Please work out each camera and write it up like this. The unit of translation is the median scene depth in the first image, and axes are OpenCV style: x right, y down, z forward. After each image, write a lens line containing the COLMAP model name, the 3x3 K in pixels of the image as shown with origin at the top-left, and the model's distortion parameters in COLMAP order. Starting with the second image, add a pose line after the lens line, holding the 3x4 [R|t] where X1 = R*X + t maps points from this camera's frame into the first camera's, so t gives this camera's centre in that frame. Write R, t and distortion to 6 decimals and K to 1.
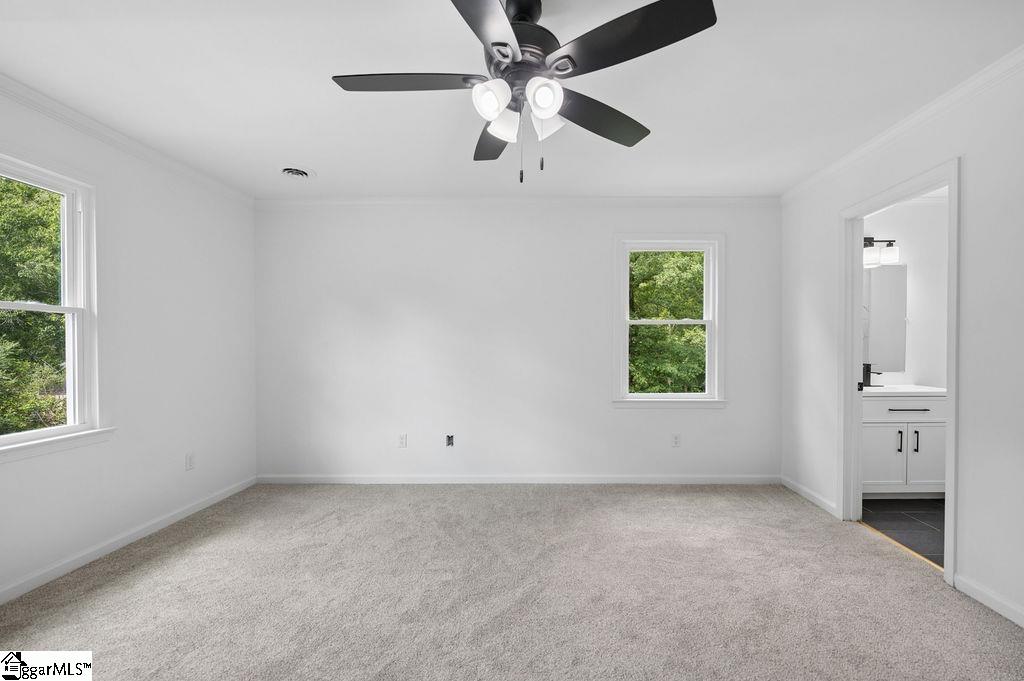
lens RADIAL K [[409.3, 0, 512.0], [0, 409.3, 340.5], [0, 0, 1]] dist [-0.000363, -0.000041]
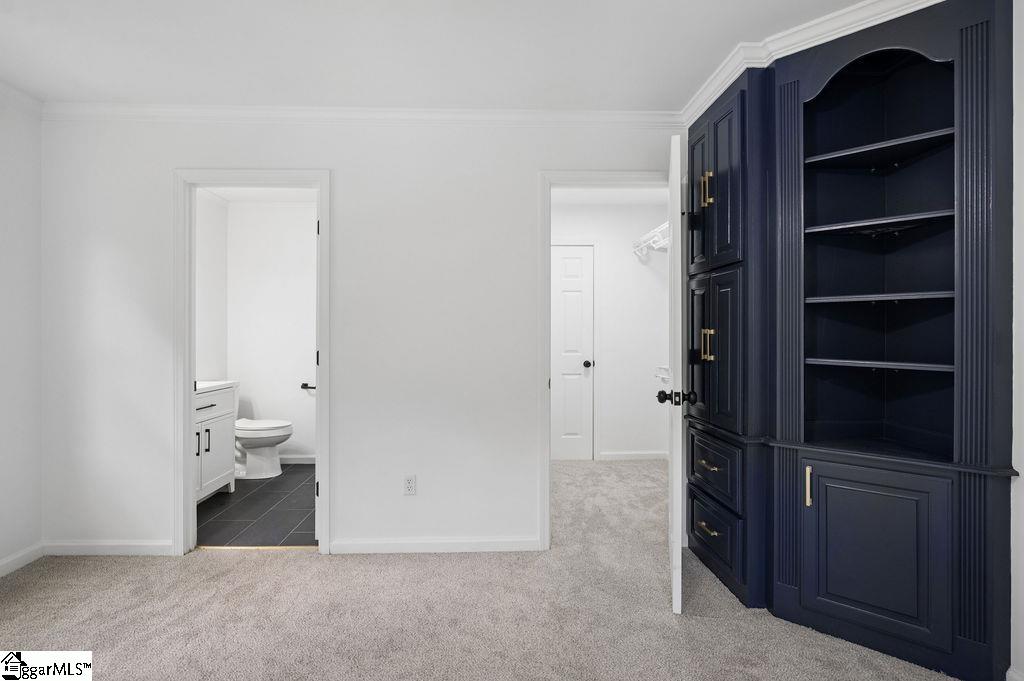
lens RADIAL K [[509.5, 0, 512.0], [0, 509.5, 340.5], [0, 0, 1]] dist [0.001624, 0.000274]
pose [[-0.074221, -0.008797, 0.997203, -0.233379], [-0.012161, 0.999895, 0.007916, 0.001257], [-0.997168, -0.011540, -0.074320, 0.424451]]
